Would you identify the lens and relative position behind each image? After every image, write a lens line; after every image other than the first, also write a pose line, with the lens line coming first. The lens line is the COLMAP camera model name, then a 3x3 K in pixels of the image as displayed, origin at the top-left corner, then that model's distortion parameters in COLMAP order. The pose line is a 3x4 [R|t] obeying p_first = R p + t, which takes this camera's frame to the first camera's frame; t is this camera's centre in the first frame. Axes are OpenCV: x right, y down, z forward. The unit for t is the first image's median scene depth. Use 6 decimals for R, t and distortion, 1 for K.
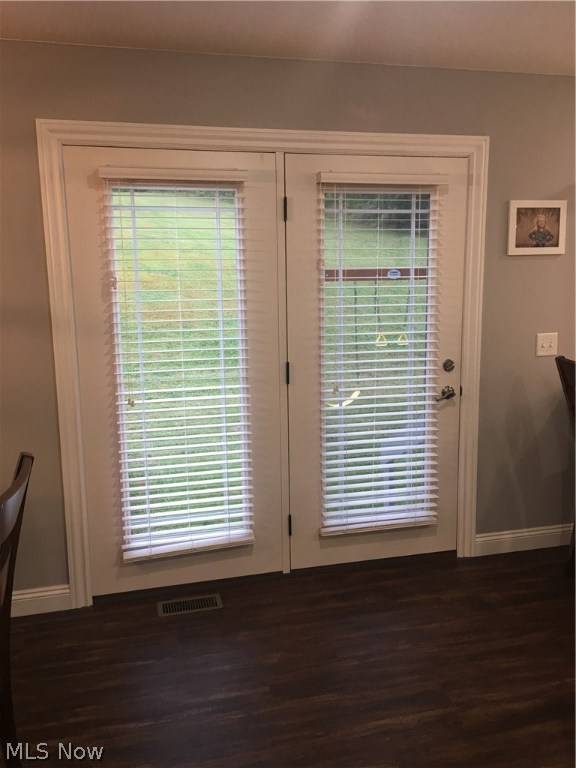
lens RADIAL K [[650.3, 0, 288.1], [0, 650.3, 385.8], [0, 0, 1]] dist [0.052578, -0.007913]
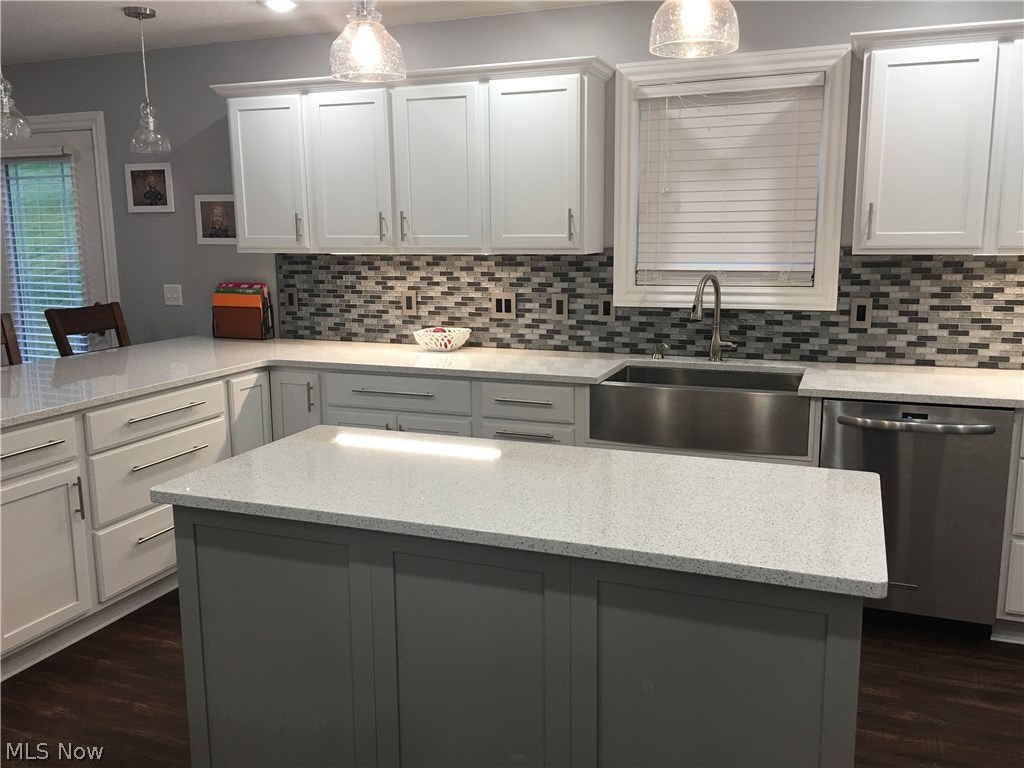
lens RADIAL K [[867.1, 0, 510.9], [0, 867.1, 378.3], [0, 0, 1]] dist [0.052578, -0.007913]
pose [[0.803233, 0.109756, -0.585466, 1.779890], [-0.088162, 0.993958, 0.065381, -0.071776], [0.589105, -0.000900, 0.808056, 0.162402]]
